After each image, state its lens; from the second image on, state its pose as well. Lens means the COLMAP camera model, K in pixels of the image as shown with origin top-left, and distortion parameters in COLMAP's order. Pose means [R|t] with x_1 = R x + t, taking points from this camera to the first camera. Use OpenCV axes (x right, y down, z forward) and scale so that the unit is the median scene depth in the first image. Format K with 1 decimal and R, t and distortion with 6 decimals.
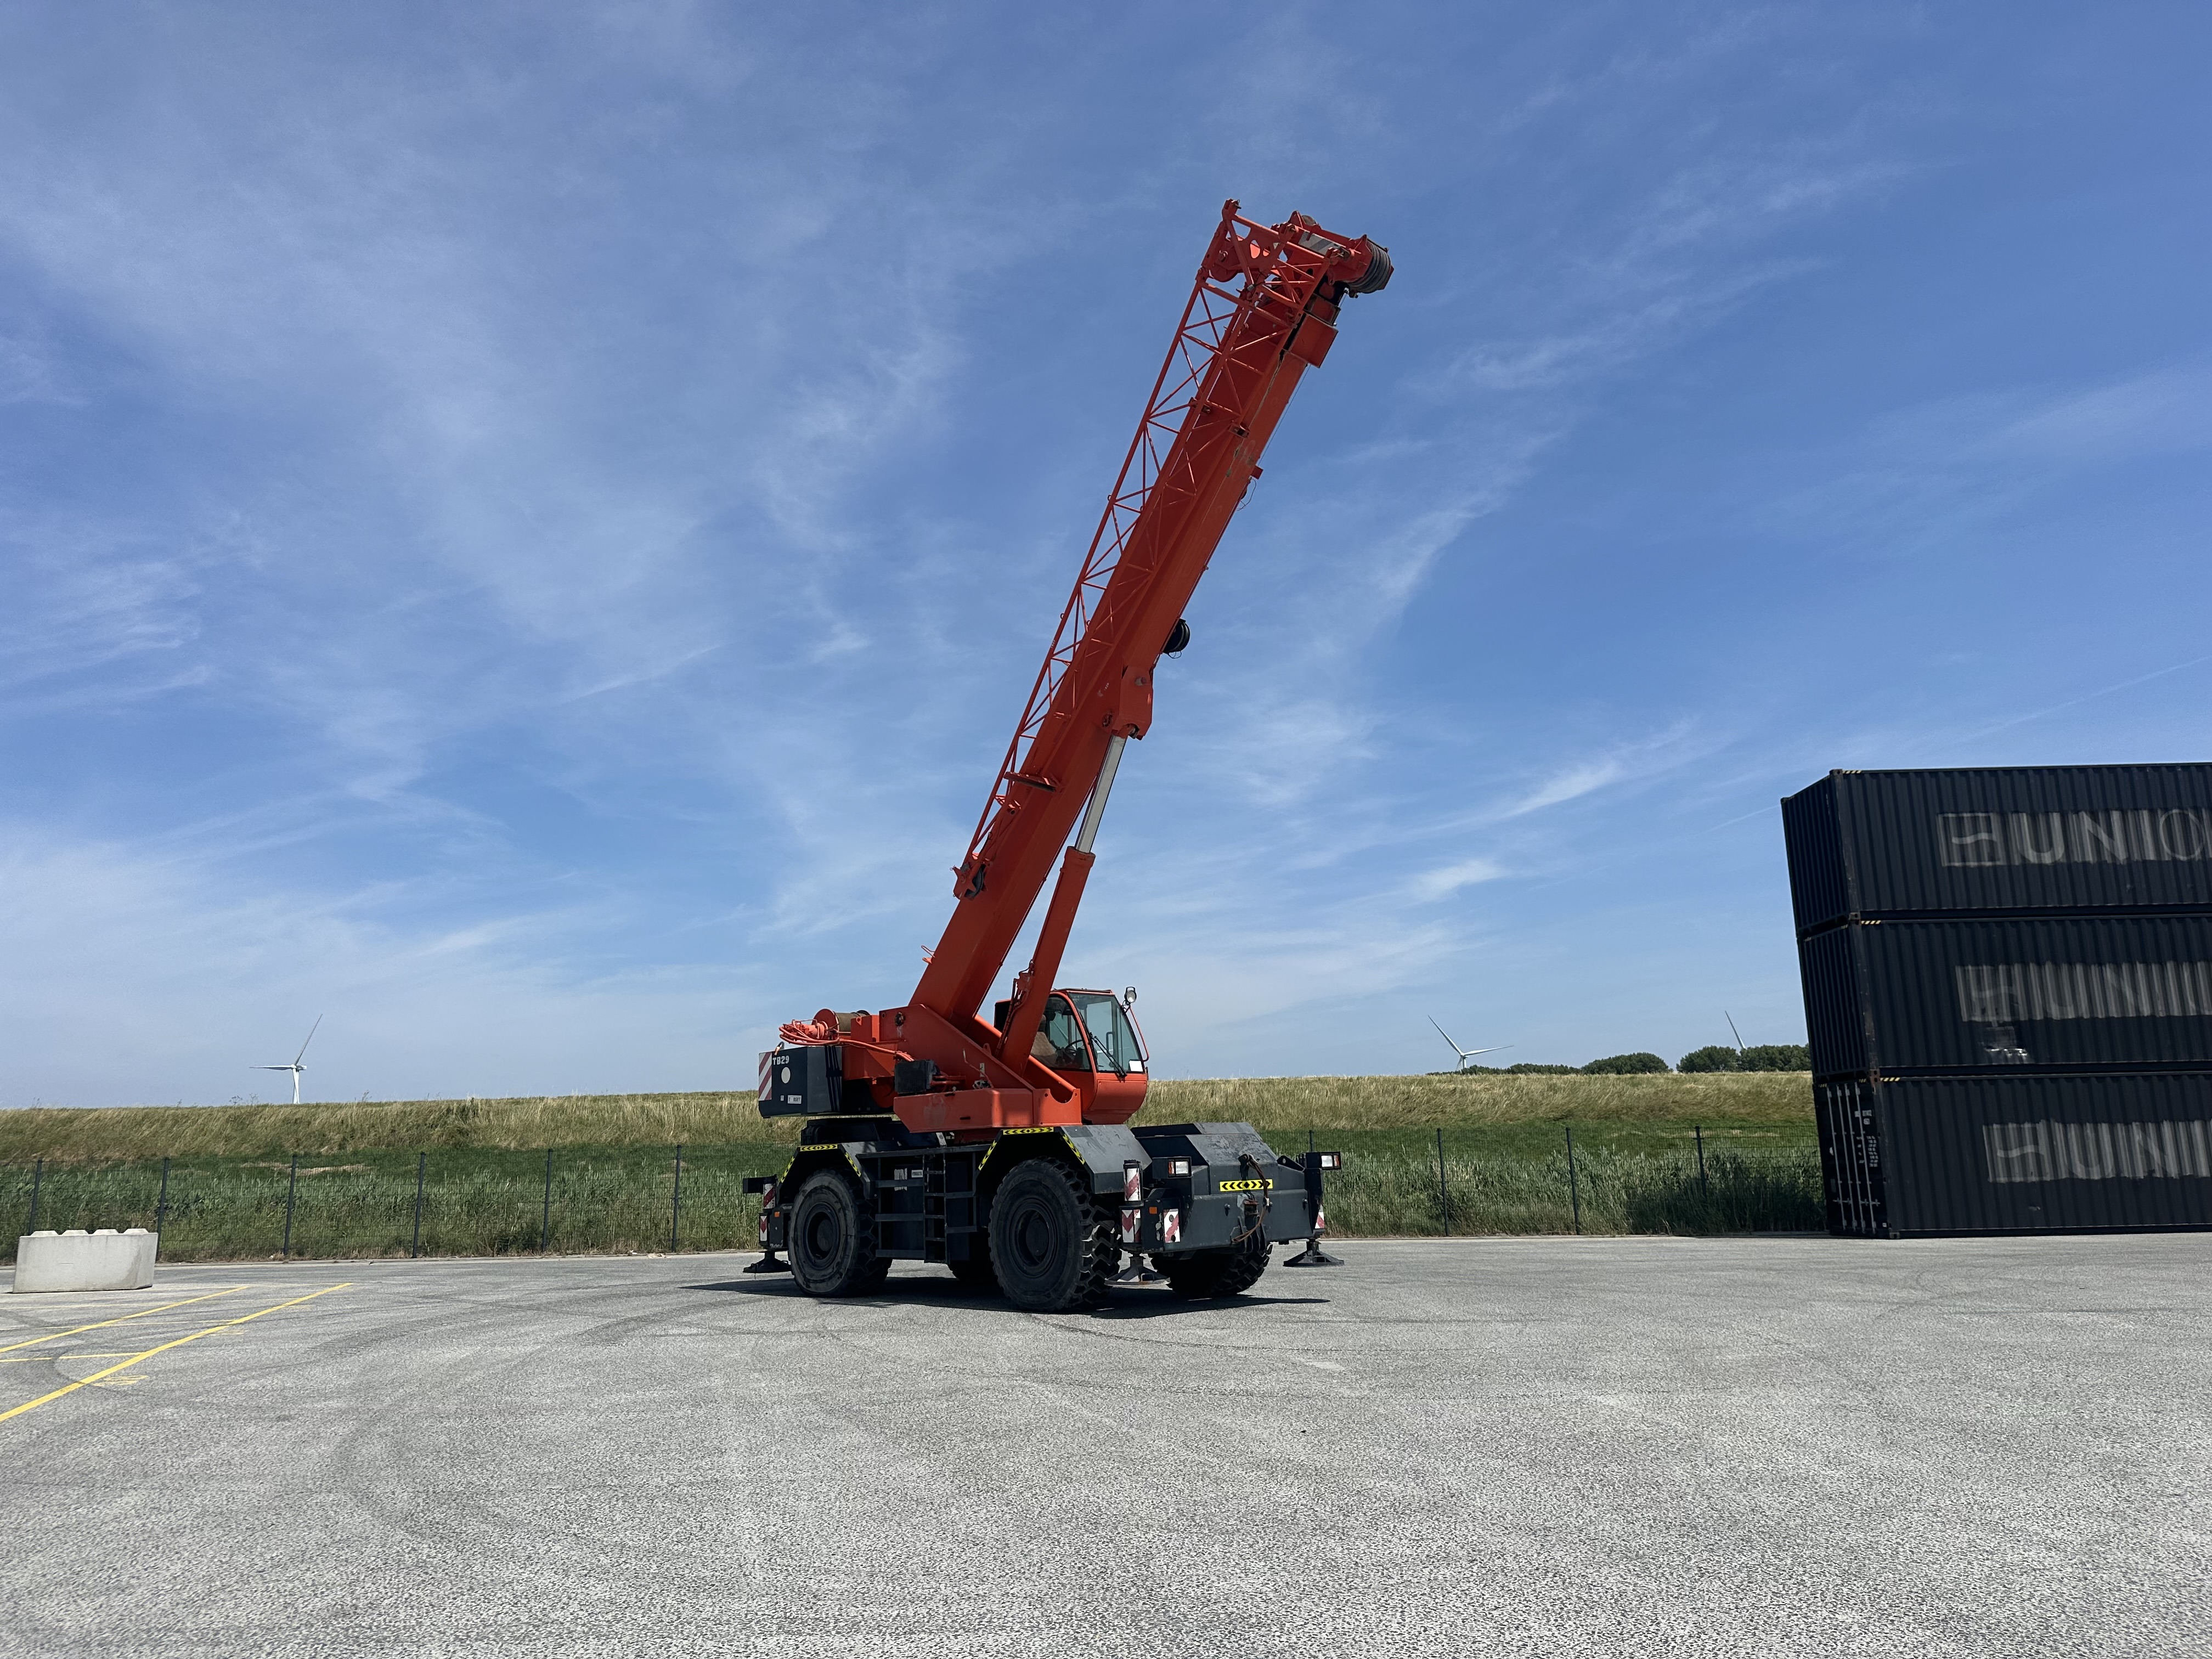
lens RADIAL K [[1638.8, 0, 1064.5], [0, 1638.8, 766.1], [0, 0, 1]] dist [0.036560, -0.040296]
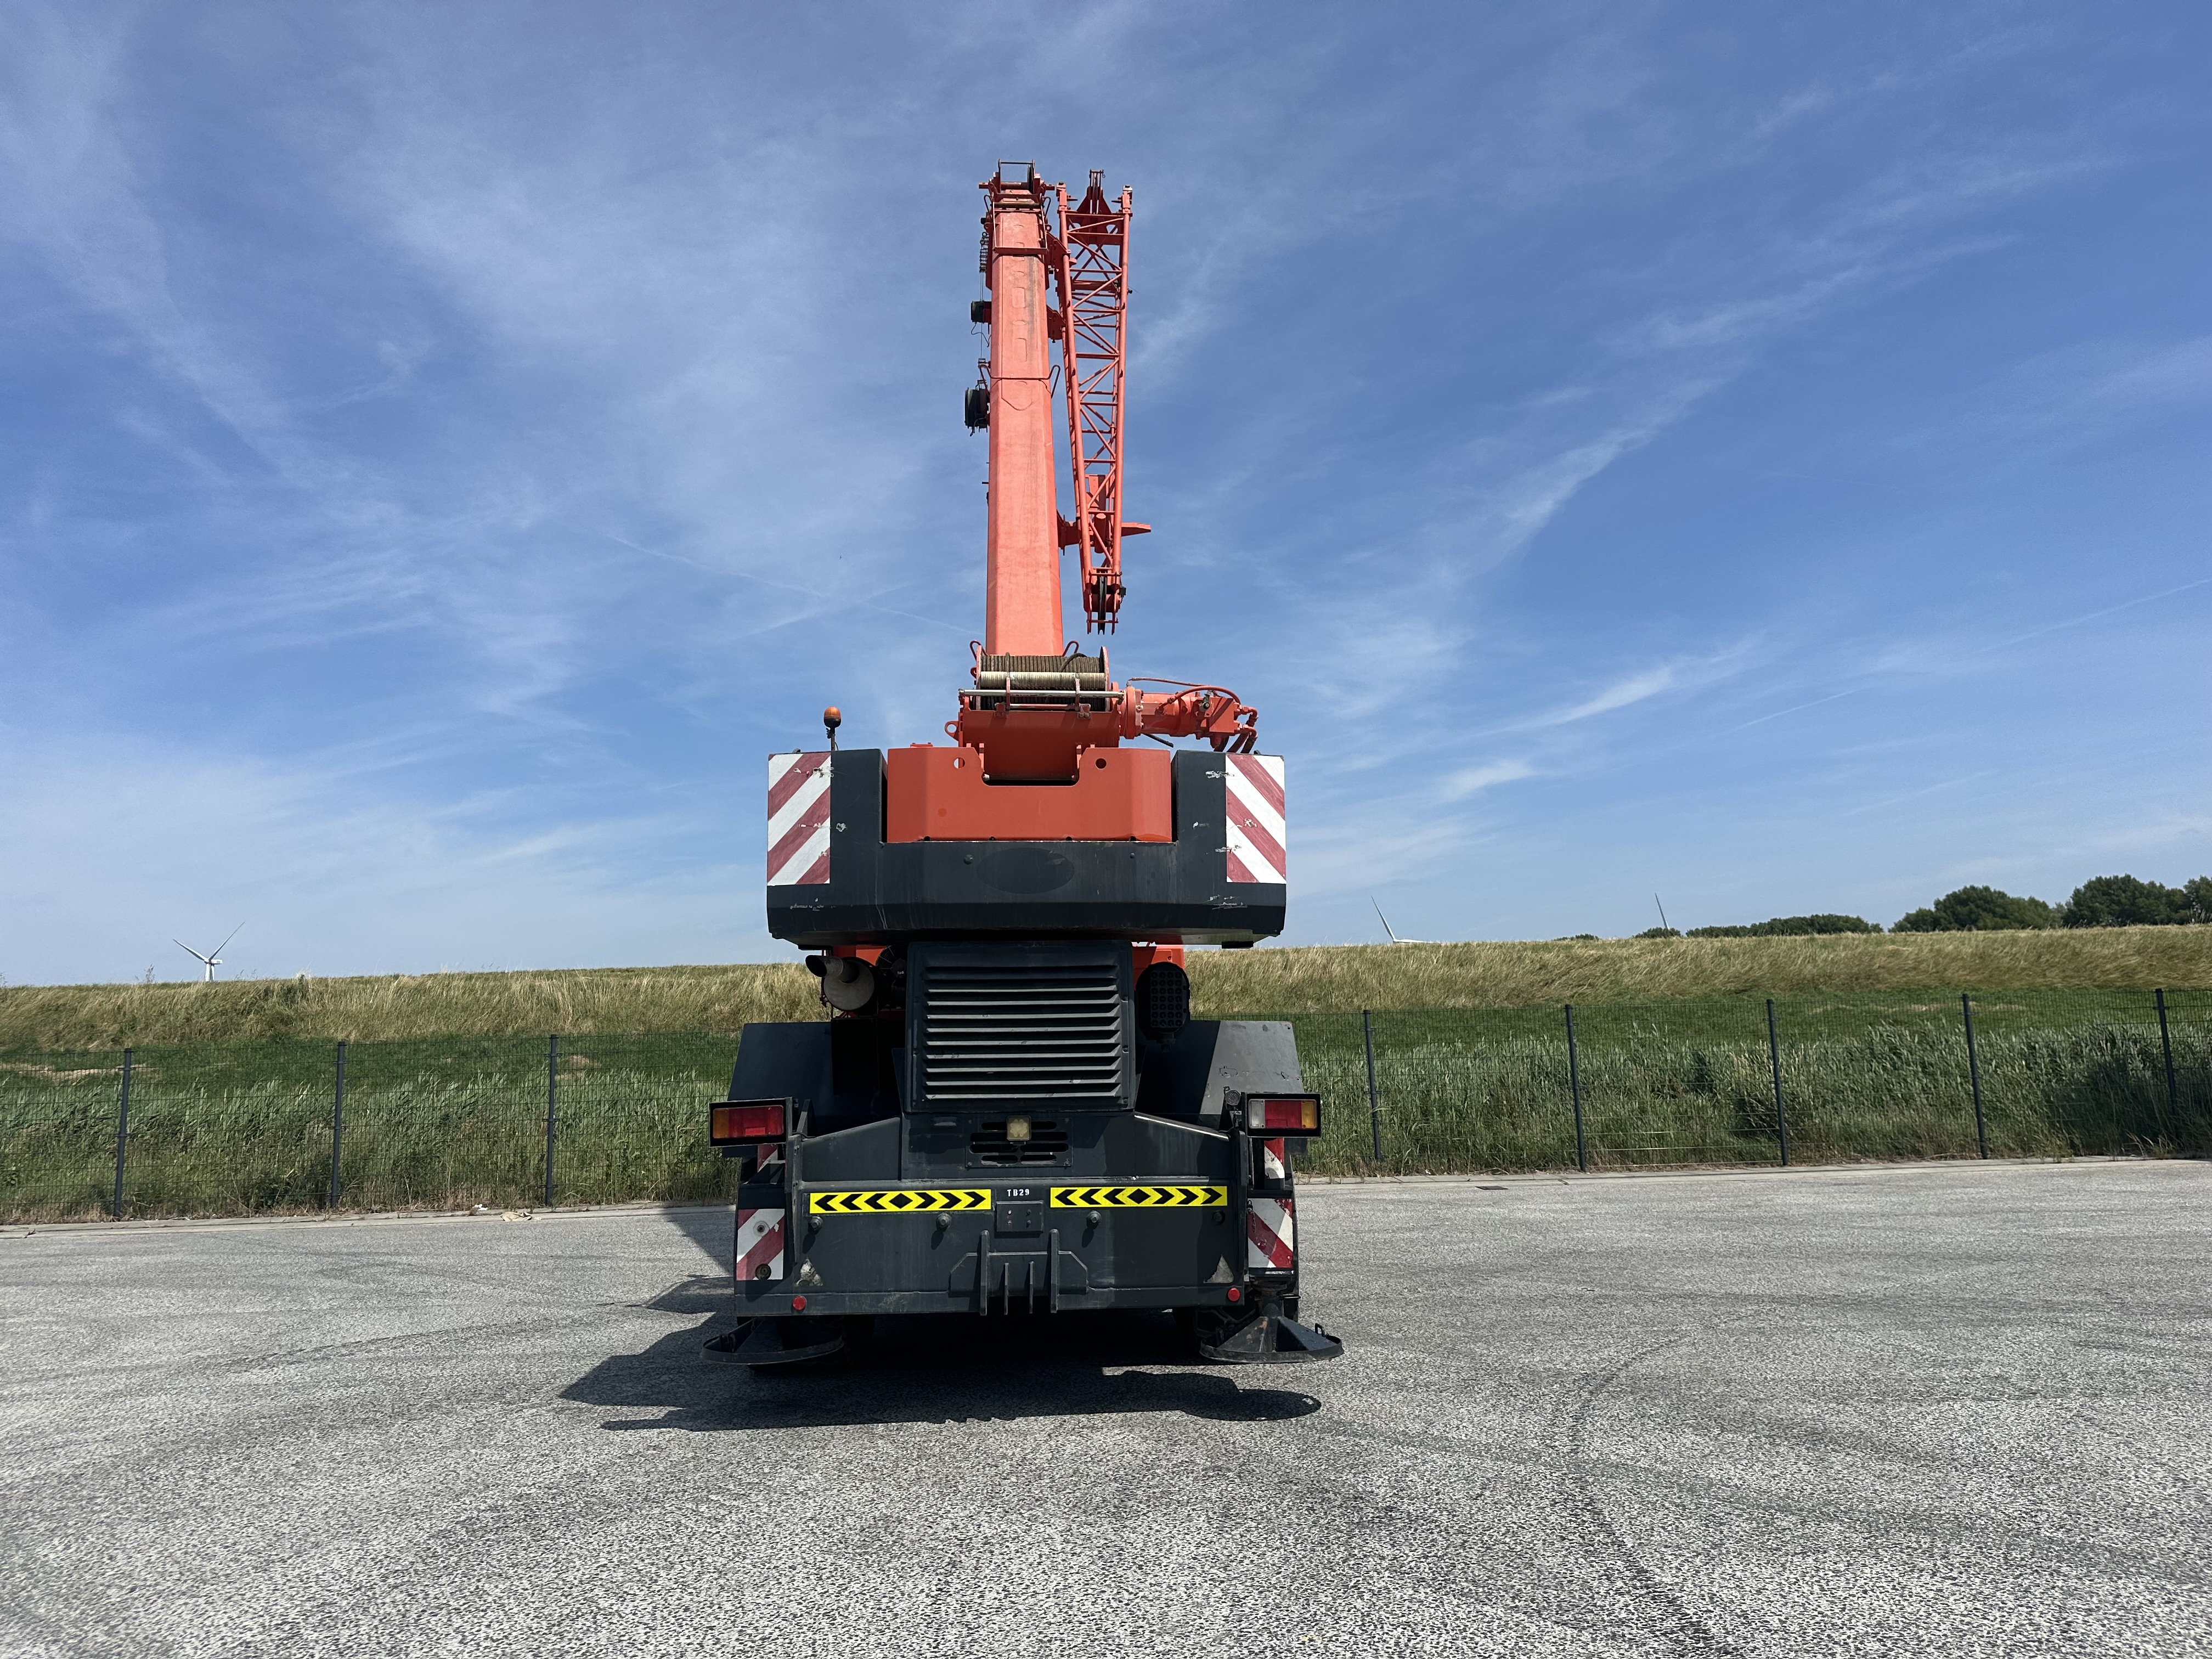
lens RADIAL K [[1638.8, 0, 1113.7], [0, 1638.8, 836.5], [0, 0, 1]] dist [0.036560, -0.040296]
pose [[0.997821, -0.001996, 0.065946, -0.062161], [-0.005189, 0.994071, 0.108607, 0.082413], [-0.065772, -0.108712, 0.991895, 0.357063]]
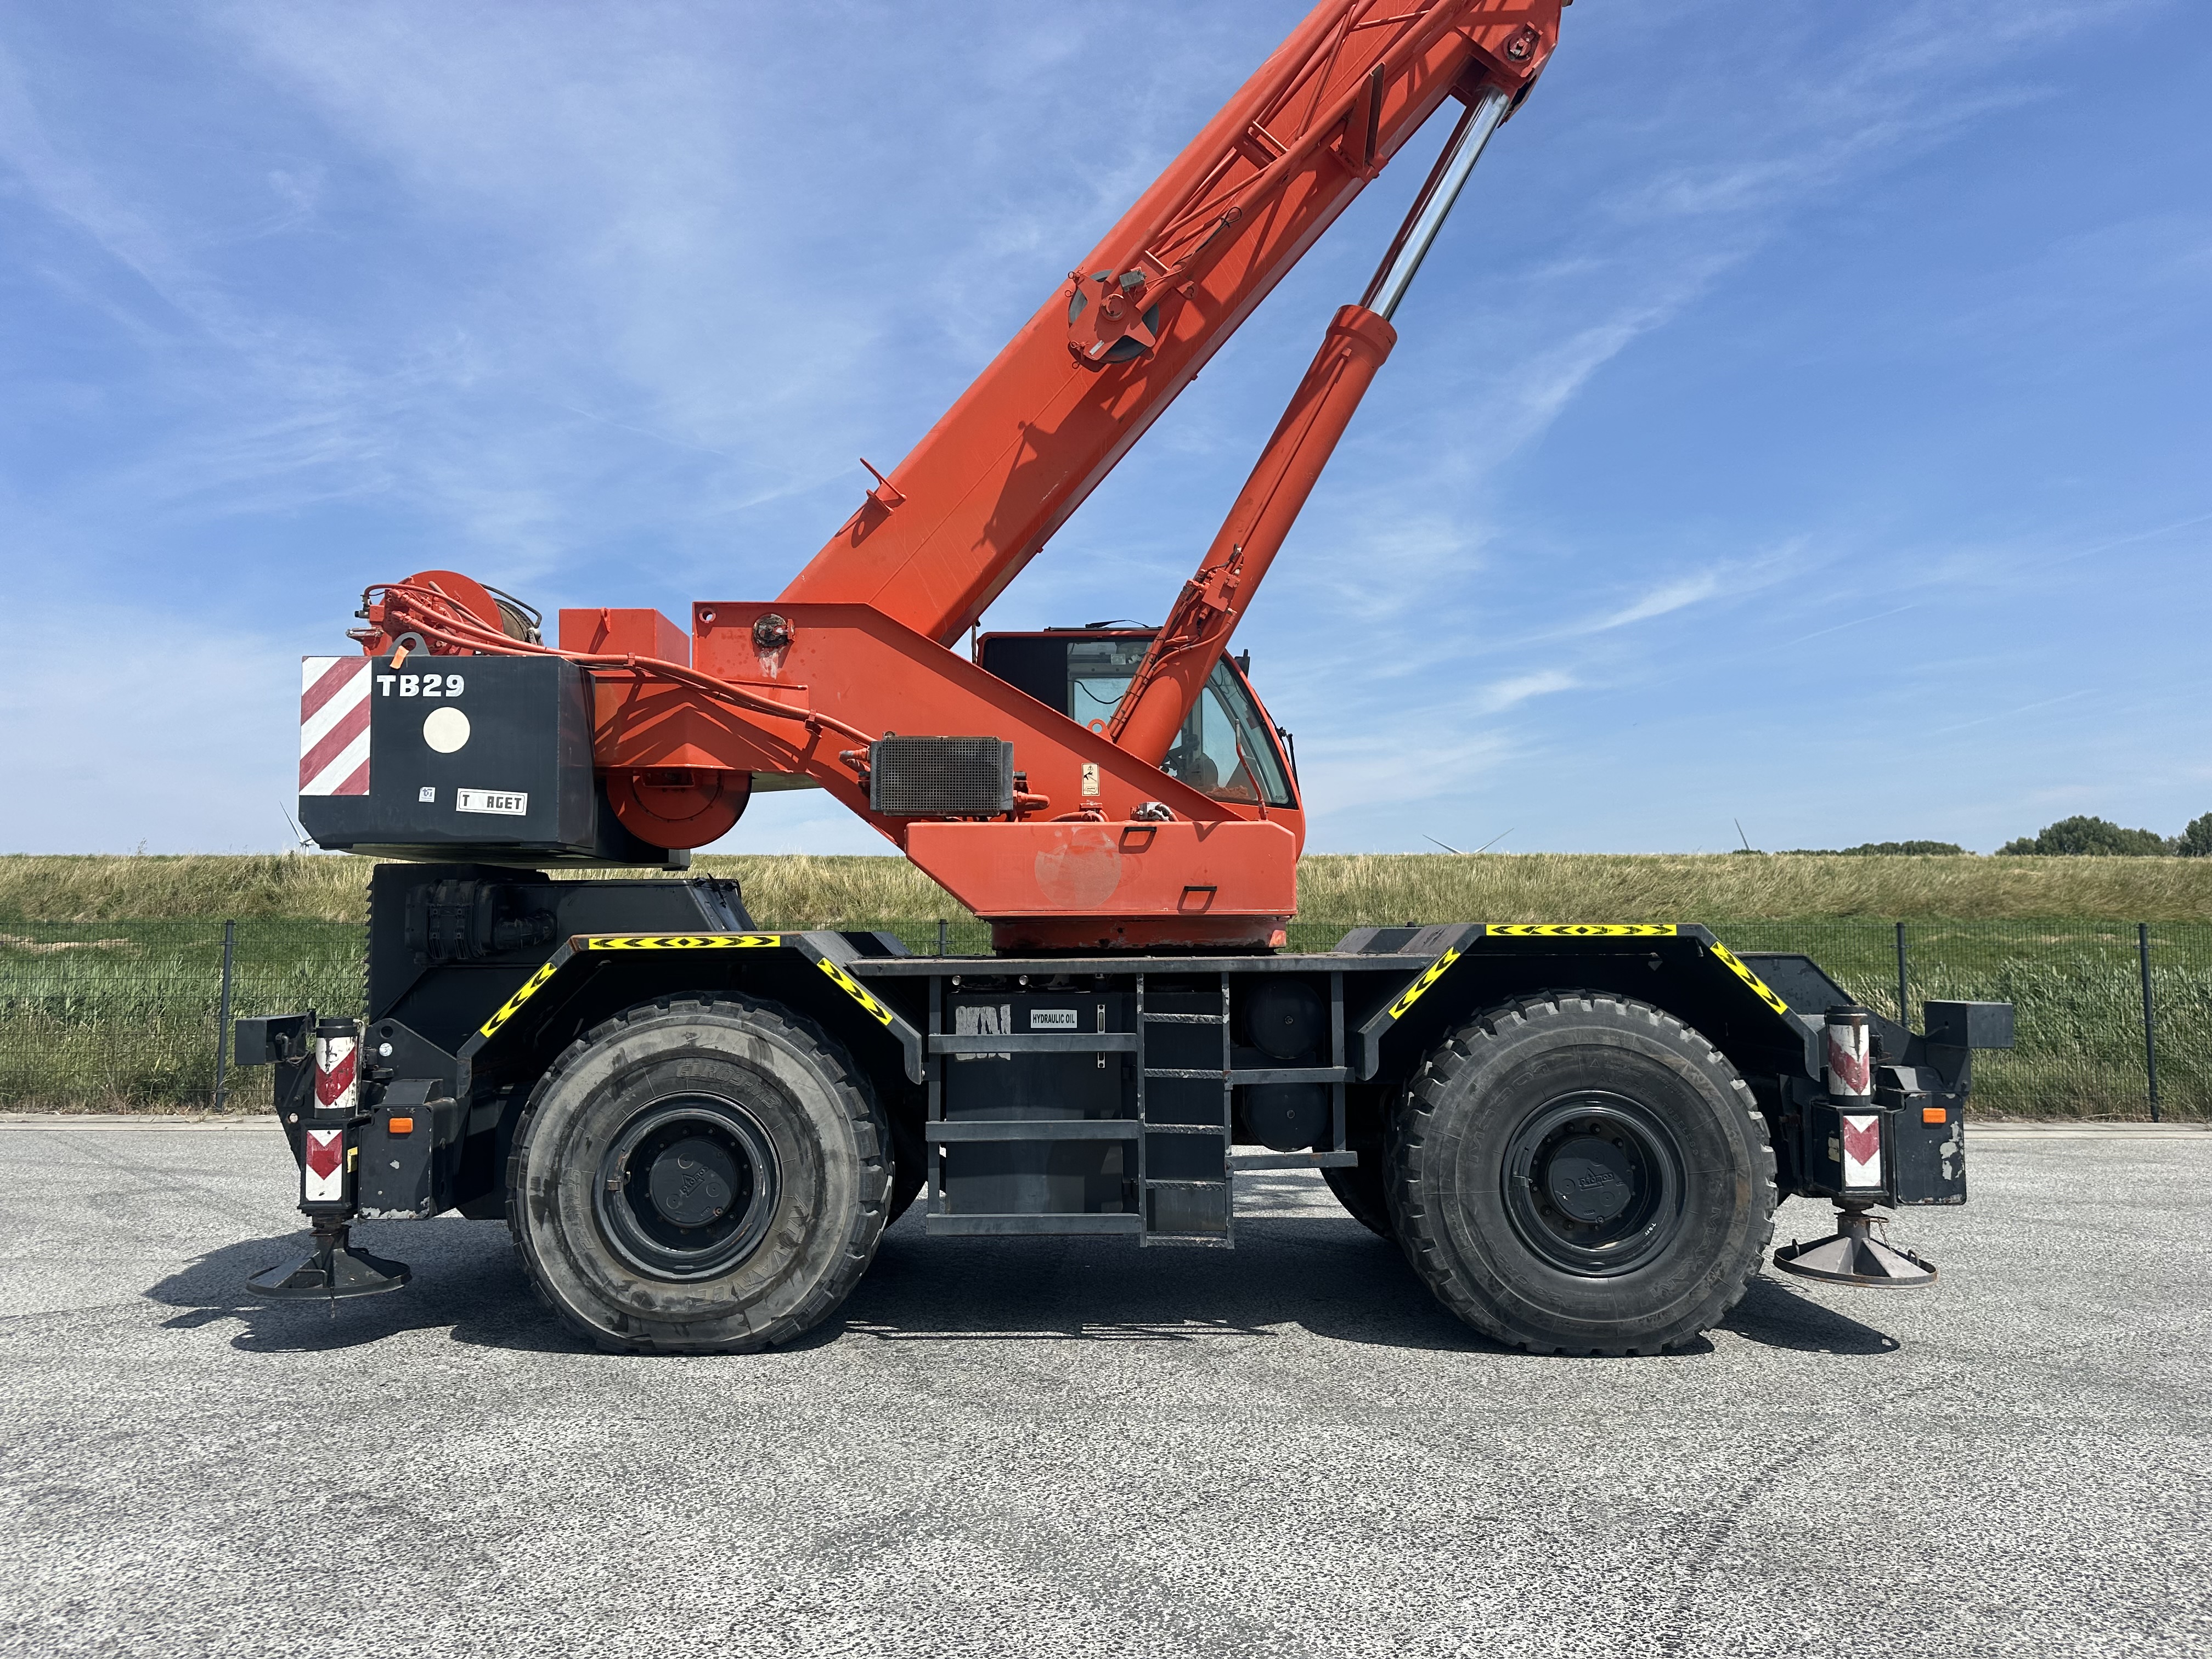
lens RADIAL K [[1638.8, 0, 1103.1], [0, 1638.8, 834.0], [0, 0, 1]] dist [0.036560, -0.040296]
pose [[0.999642, 0.022694, 0.014193, -0.034724], [-0.024720, 0.986083, 0.164404, 0.101786], [-0.010264, -0.164696, 0.986291, 0.440781]]
